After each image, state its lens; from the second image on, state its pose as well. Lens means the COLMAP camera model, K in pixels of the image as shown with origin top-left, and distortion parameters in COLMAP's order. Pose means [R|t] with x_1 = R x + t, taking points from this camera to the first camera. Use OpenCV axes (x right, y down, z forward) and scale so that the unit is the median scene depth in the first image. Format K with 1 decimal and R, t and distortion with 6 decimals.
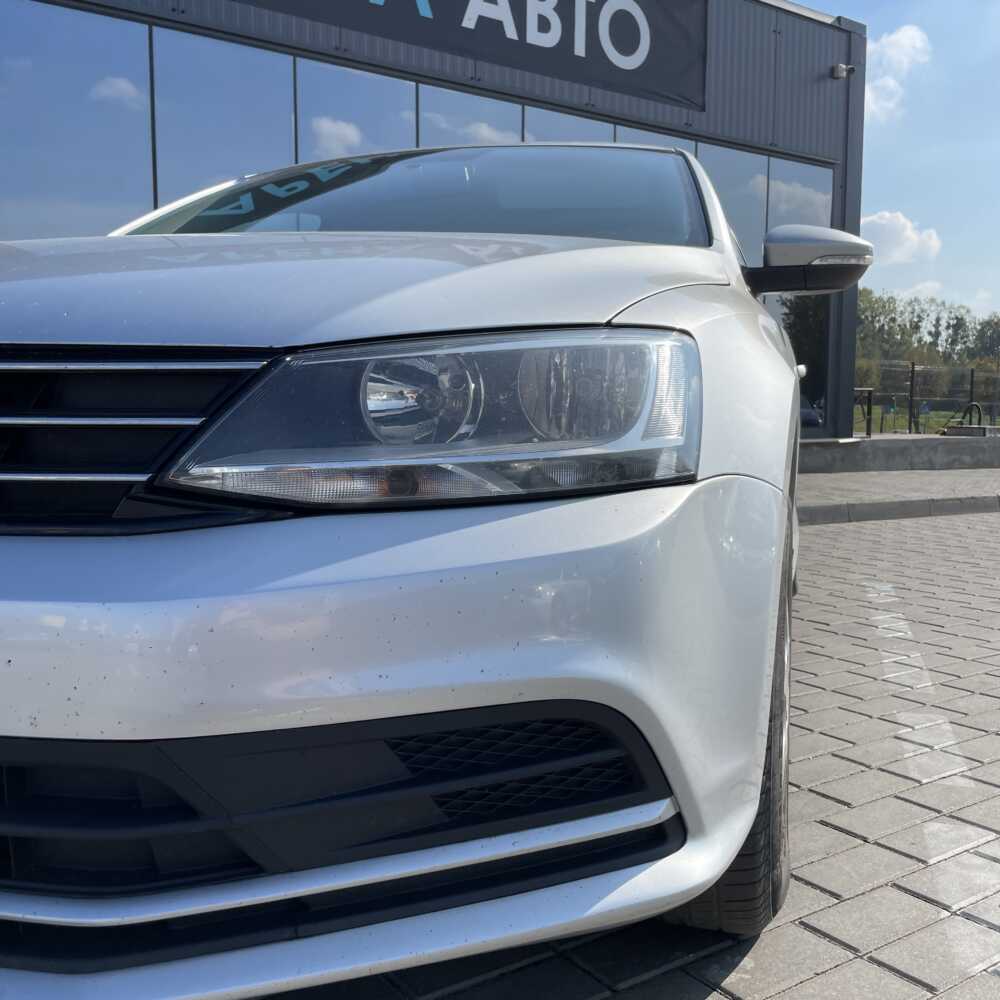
lens RADIAL K [[1028.1, 0, 497.4], [0, 1028.1, 469.1], [0, 0, 1]] dist [0.091357, -0.124063]
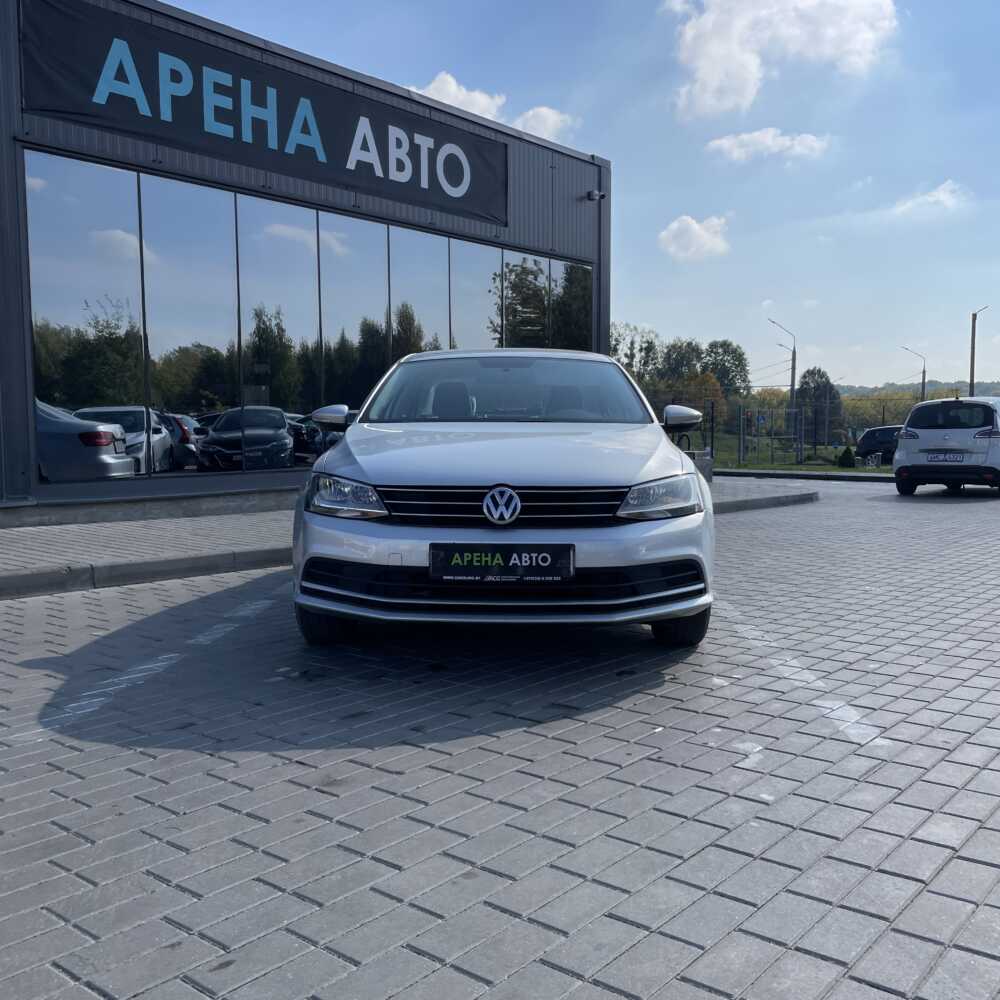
lens RADIAL K [[1024.8, 0, 492.5], [0, 1024.8, 479.3], [0, 0, 1]] dist [0.117819, -0.203957]
pose [[0.964360, -0.021905, 0.263685, -0.194205], [0.022289, 0.999750, 0.001534, -0.016181], [-0.263653, 0.004398, 0.964608, -0.315974]]
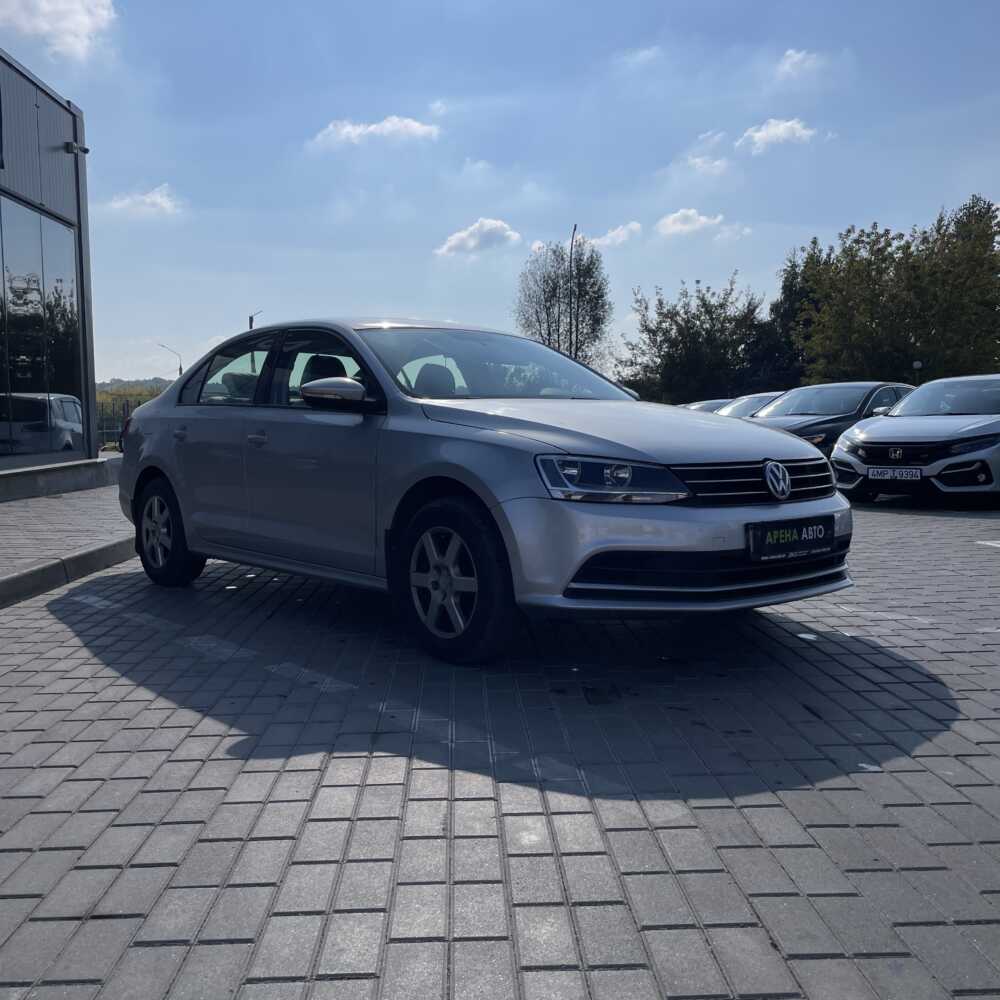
lens RADIAL K [[1018.5, 0, 470.9], [0, 1018.5, 482.8], [0, 0, 1]] dist [0.100779, -0.145652]
pose [[0.554641, -0.063714, 0.829647, -0.495523], [0.053487, 0.997732, 0.040865, -0.027204], [-0.830369, 0.021710, 0.556791, -0.029649]]
